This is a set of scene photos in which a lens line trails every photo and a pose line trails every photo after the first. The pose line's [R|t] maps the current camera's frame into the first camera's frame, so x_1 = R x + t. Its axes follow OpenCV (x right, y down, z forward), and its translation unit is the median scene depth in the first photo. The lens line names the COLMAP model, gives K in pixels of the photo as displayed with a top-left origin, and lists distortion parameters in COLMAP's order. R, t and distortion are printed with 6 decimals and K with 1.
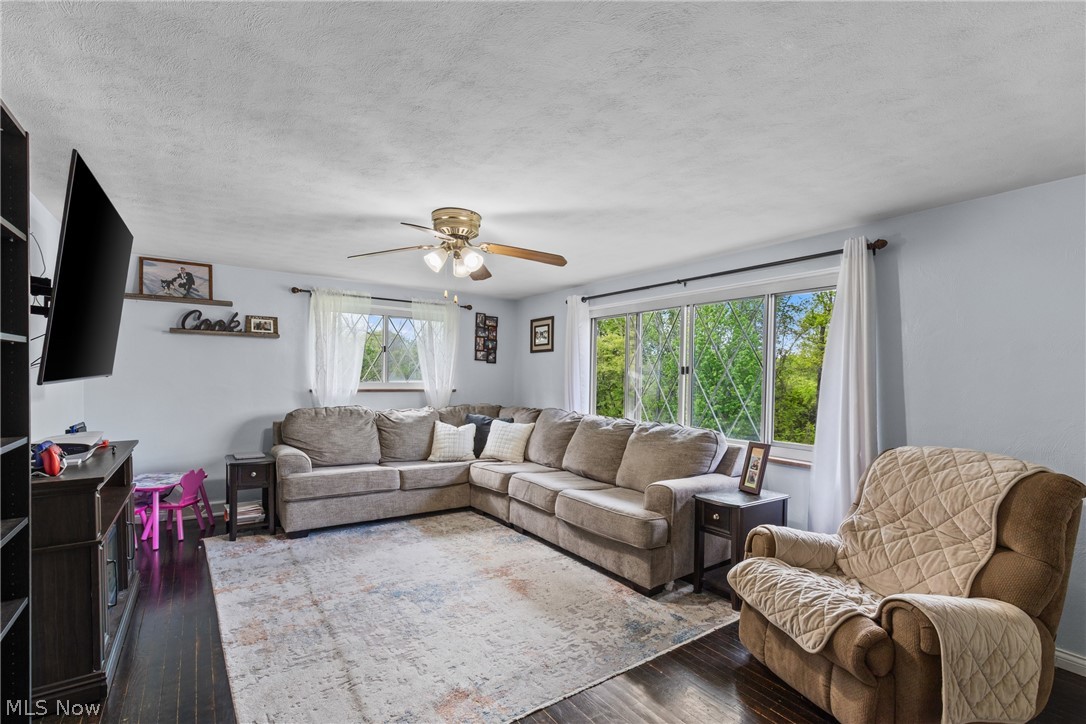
lens RADIAL K [[487.3, 0, 549.7], [0, 487.3, 392.7], [0, 0, 1]] dist [0.004913, -0.000229]
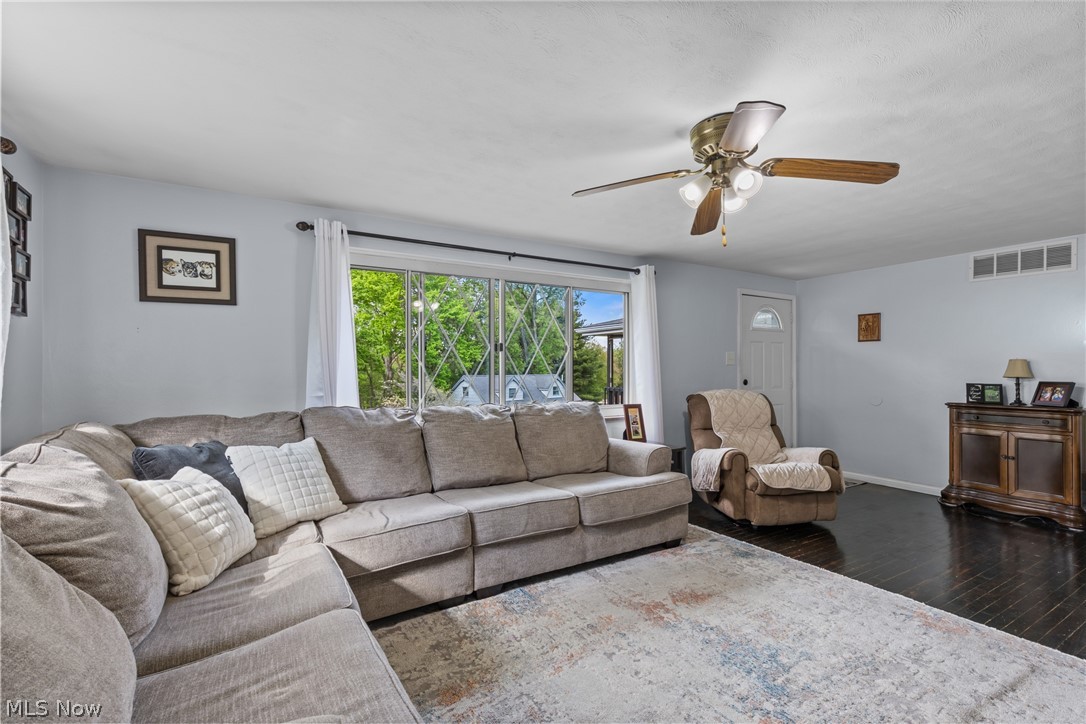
lens RADIAL K [[487.3, 0, 526.3], [0, 487.3, 366.6], [0, 0, 1]] dist [0.004913, -0.000229]
pose [[0.097178, -0.021414, 0.995037, -0.846752], [0.032009, 0.999319, 0.018380, -0.029743], [-0.994752, 0.030064, 0.097797, 1.083722]]
